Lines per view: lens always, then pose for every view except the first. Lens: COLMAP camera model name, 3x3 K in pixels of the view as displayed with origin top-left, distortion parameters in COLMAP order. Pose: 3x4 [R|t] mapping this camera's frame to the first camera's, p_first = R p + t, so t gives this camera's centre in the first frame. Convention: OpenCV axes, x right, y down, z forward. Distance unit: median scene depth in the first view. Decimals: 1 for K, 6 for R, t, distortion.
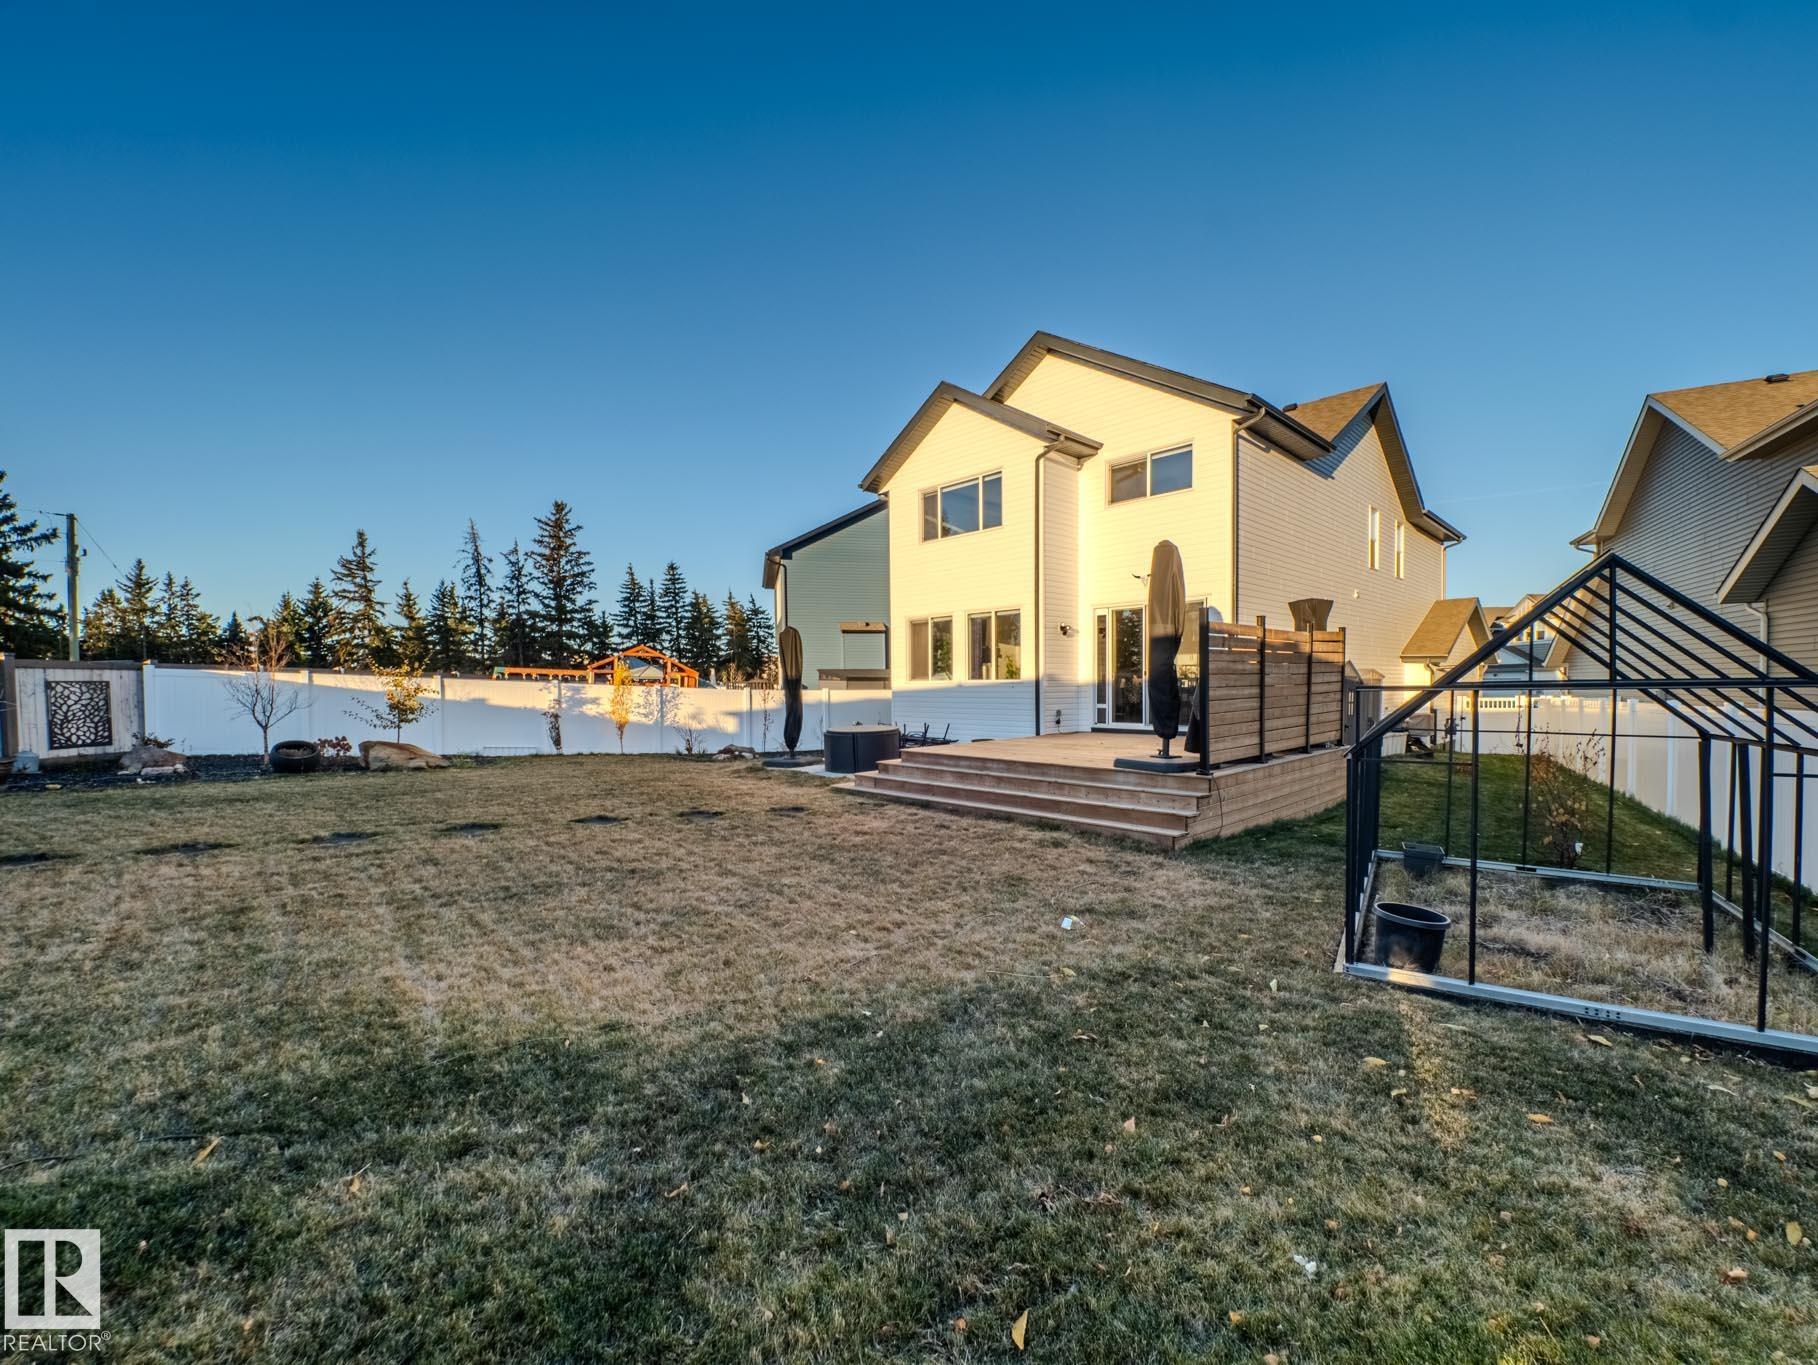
lens RADIAL K [[747.2, 0, 909.0], [0, 747.2, 691.9], [0, 0, 1]] dist [-0.004987, -0.001780]
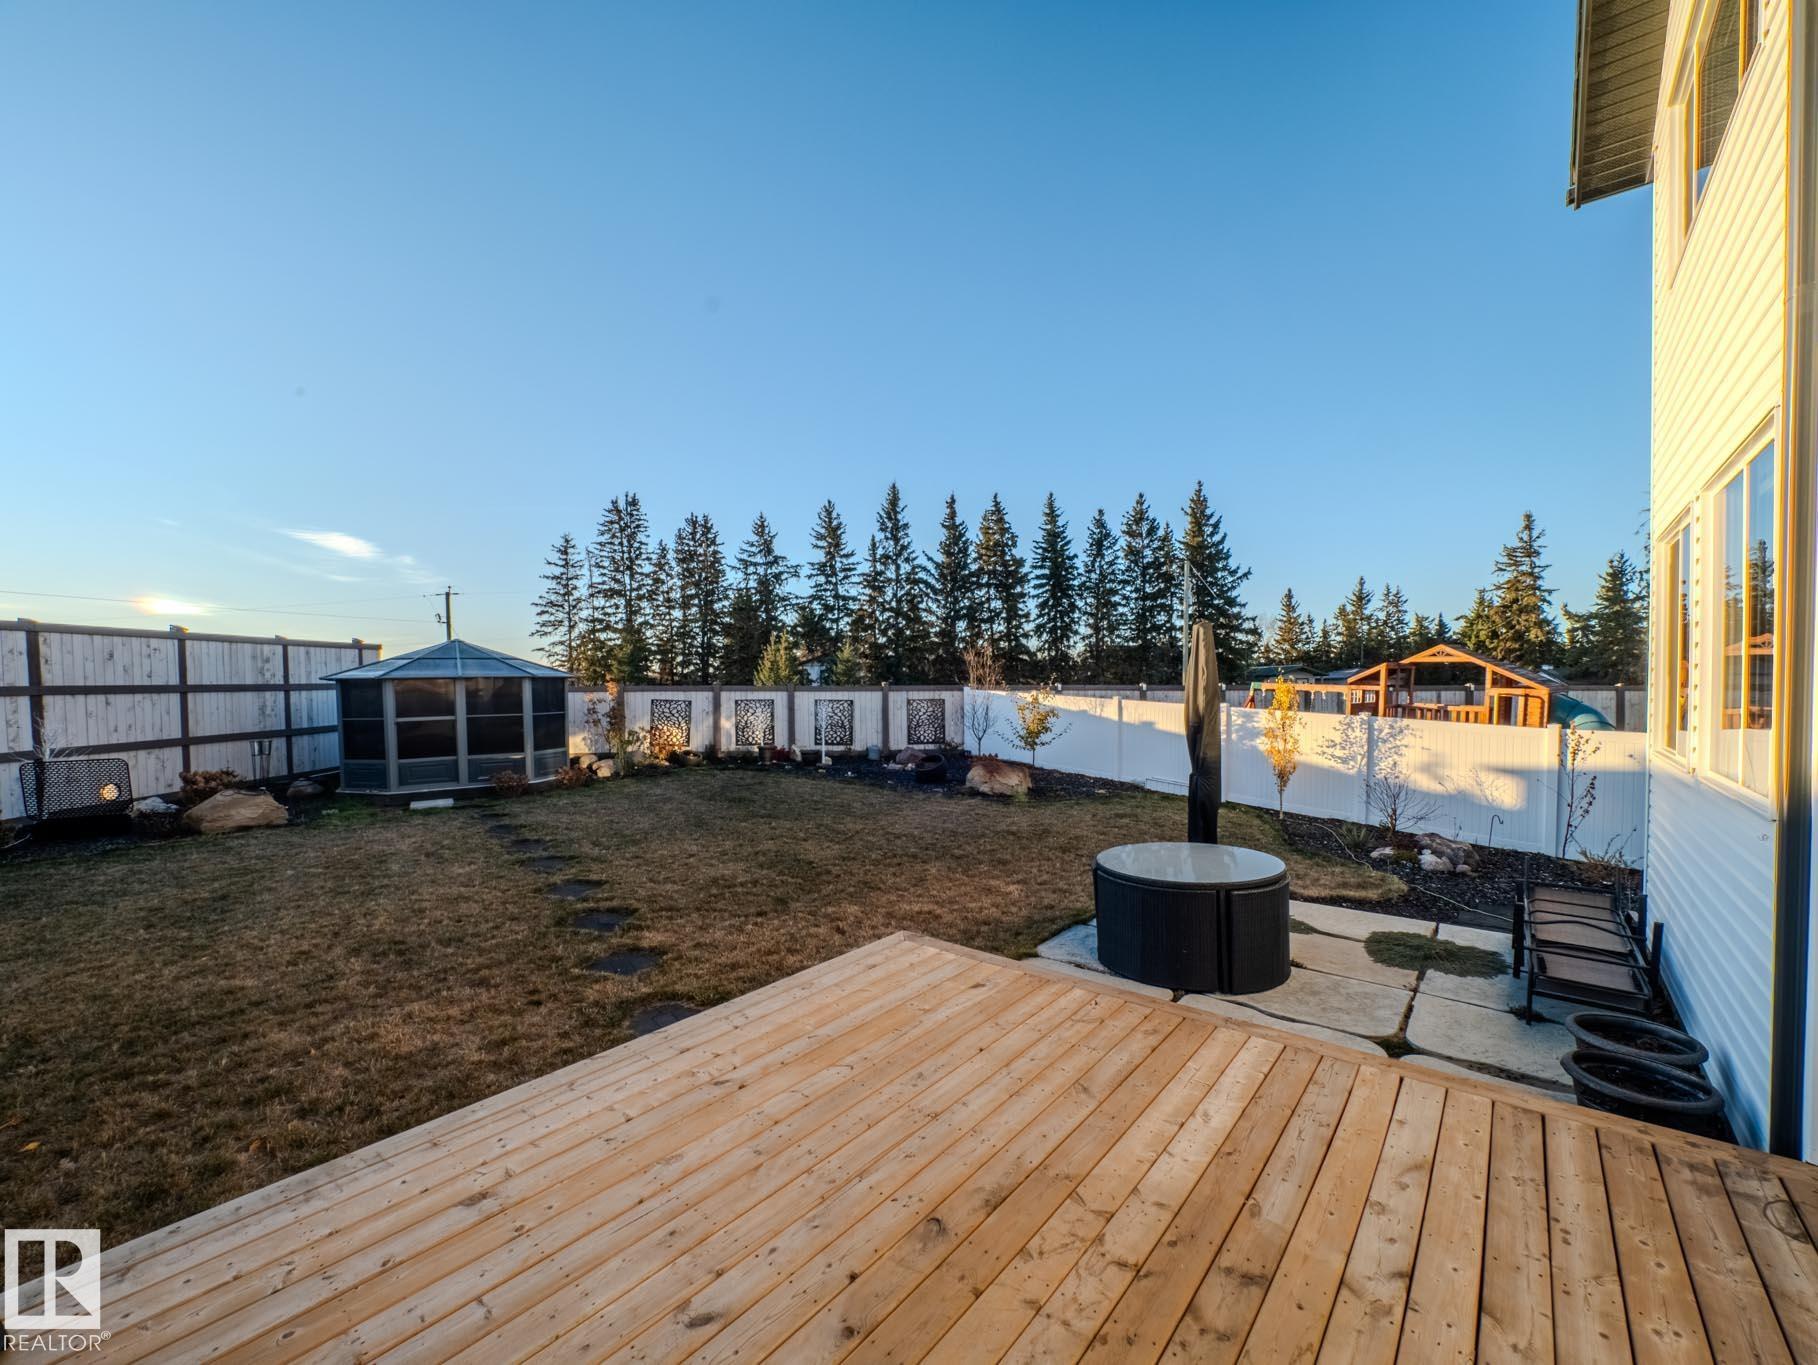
lens RADIAL K [[747.2, 0, 920.7], [0, 747.2, 711.4], [0, 0, 1]] dist [-0.004987, -0.001780]
pose [[0.129400, 0.040889, -0.990749, 0.306103], [-0.004091, 0.999163, 0.040702, -0.044960], [0.991584, -0.001213, 0.129459, 0.712015]]
